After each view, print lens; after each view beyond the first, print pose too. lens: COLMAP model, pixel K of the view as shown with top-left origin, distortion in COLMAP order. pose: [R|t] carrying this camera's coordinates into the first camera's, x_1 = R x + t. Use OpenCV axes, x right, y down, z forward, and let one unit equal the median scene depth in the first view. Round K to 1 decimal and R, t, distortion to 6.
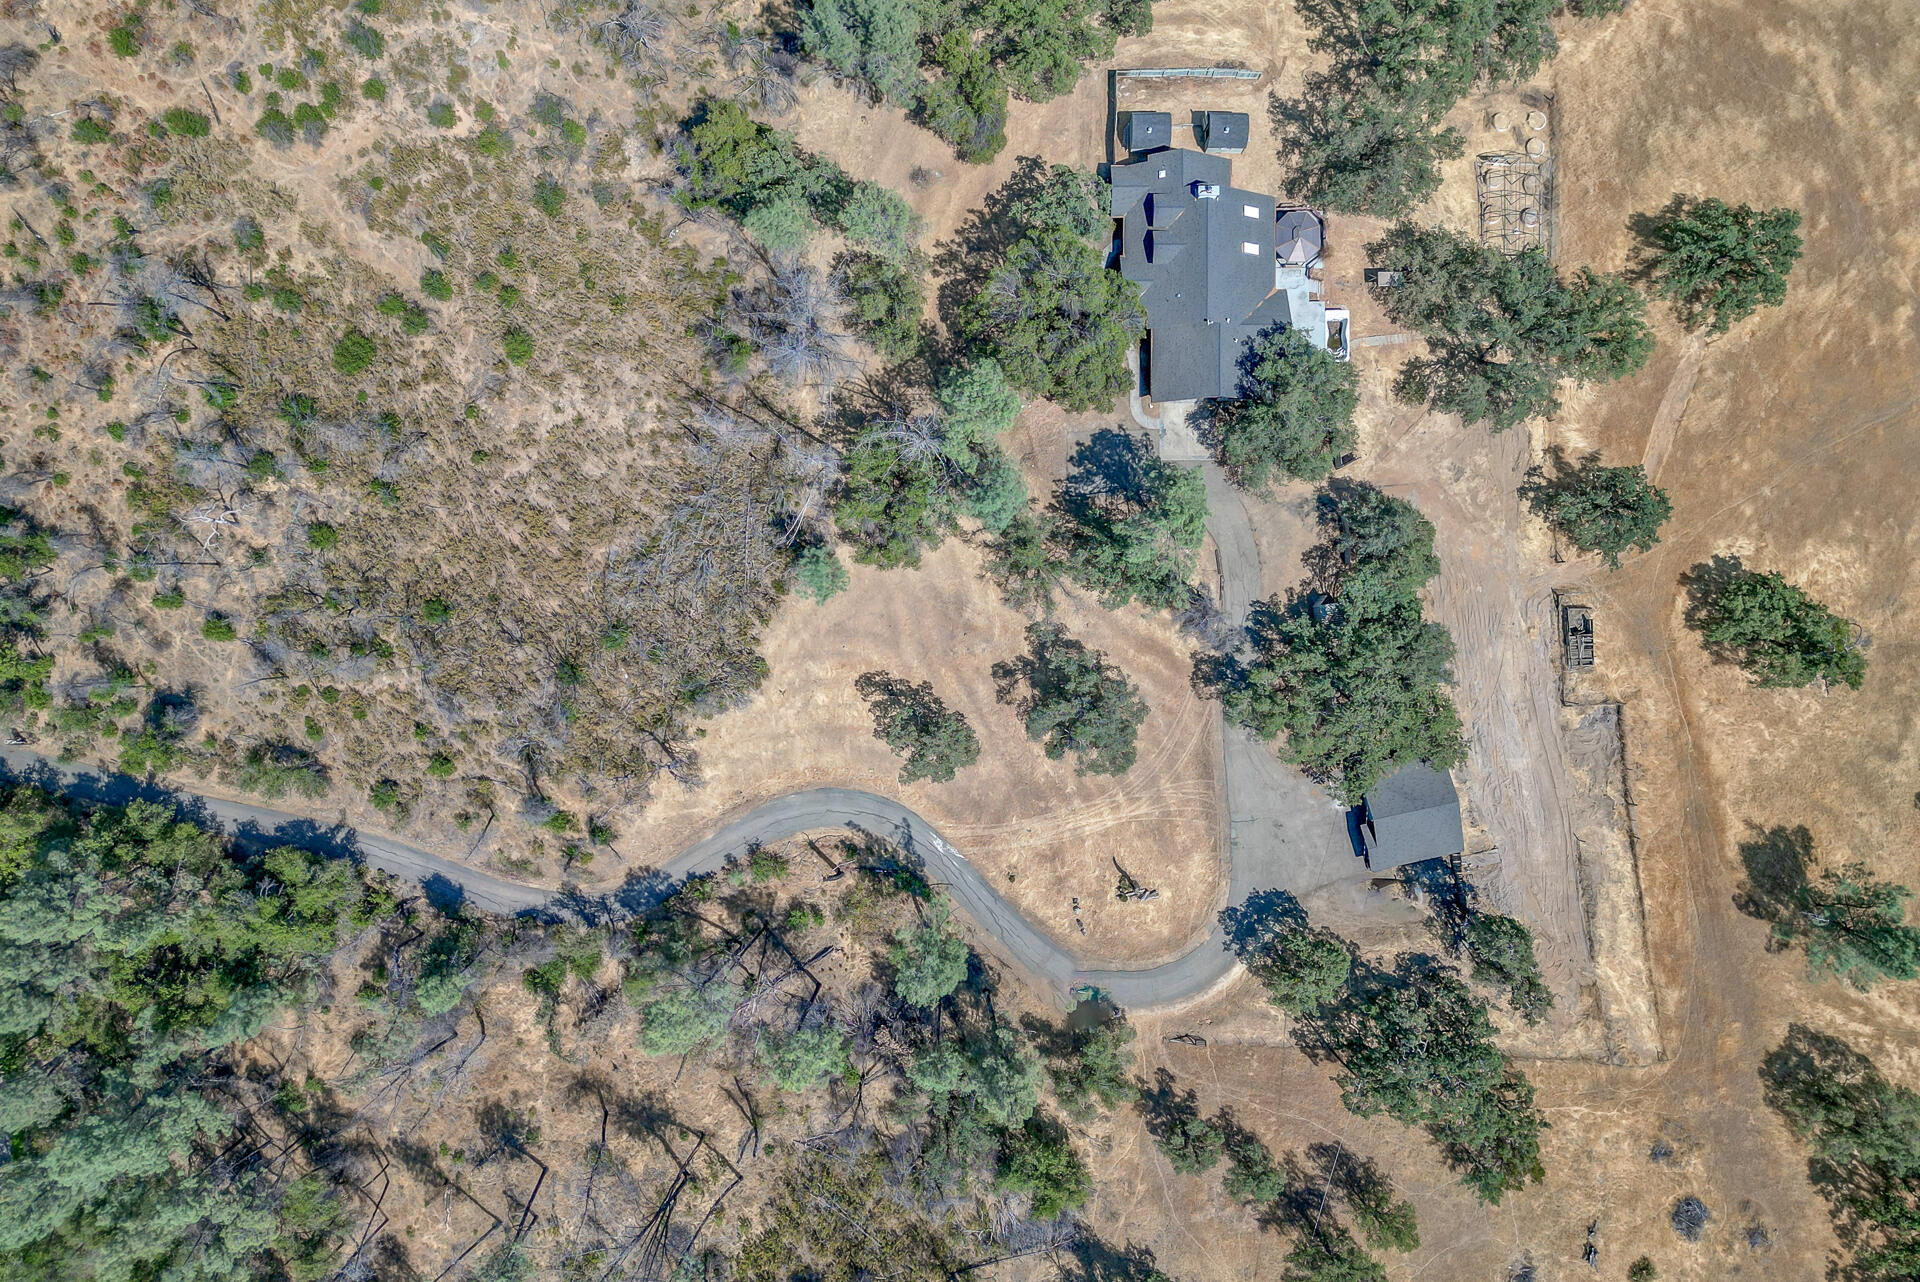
lens RADIAL K [[1341.1, 0, 960.3], [0, 1341.1, 662.6], [0, 0, 1]] dist [0.074464, -0.085056]
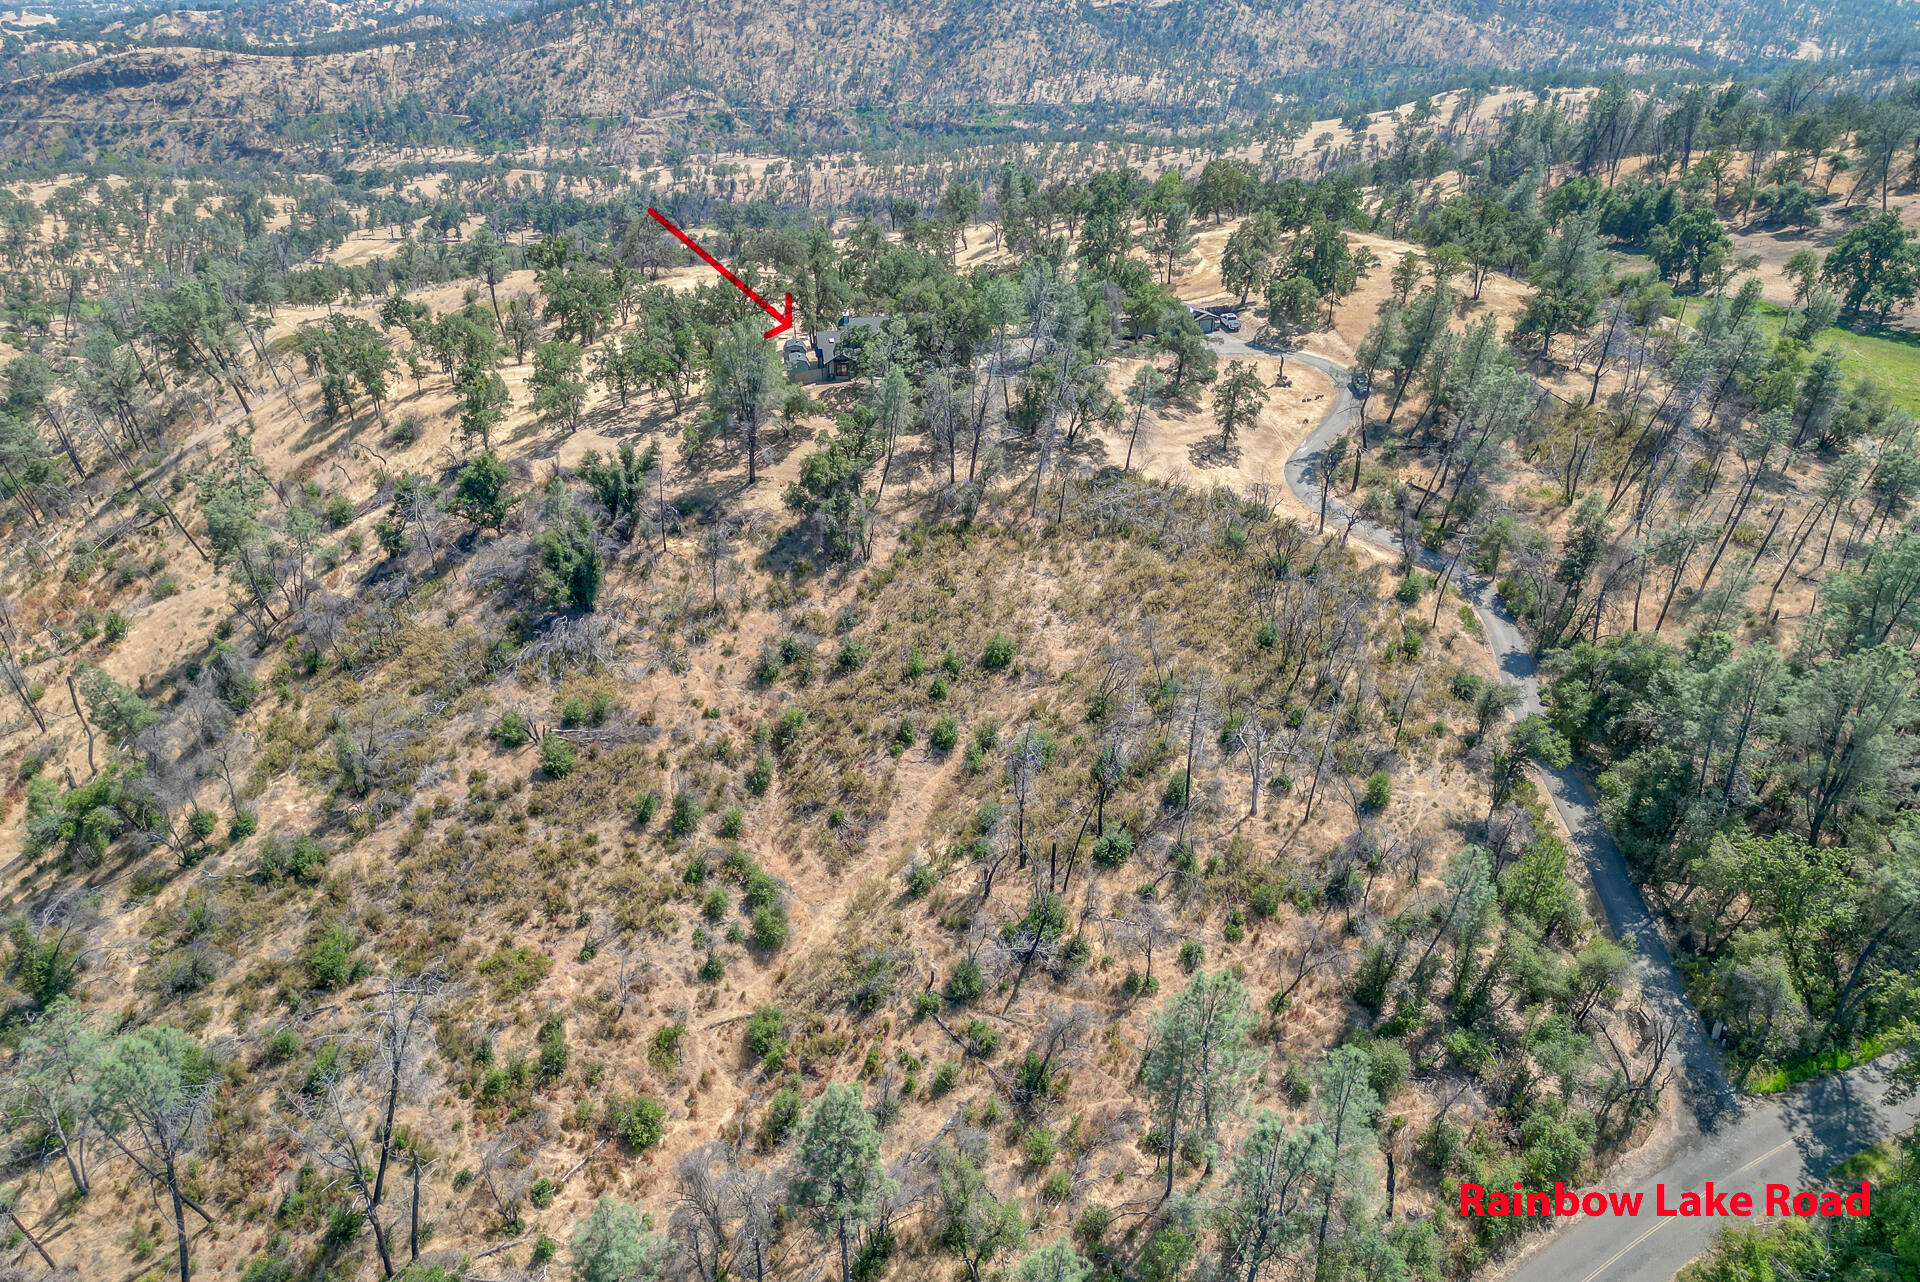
lens RADIAL K [[1341.1, 0, 960.3], [0, 1341.1, 662.6], [0, 0, 1]] dist [0.074464, -0.085056]
pose [[-0.160083, -0.481721, 0.861579, -1.177108], [0.987058, -0.086458, 0.135058, -0.388039], [0.009430, 0.872049, 0.489327, 0.483027]]
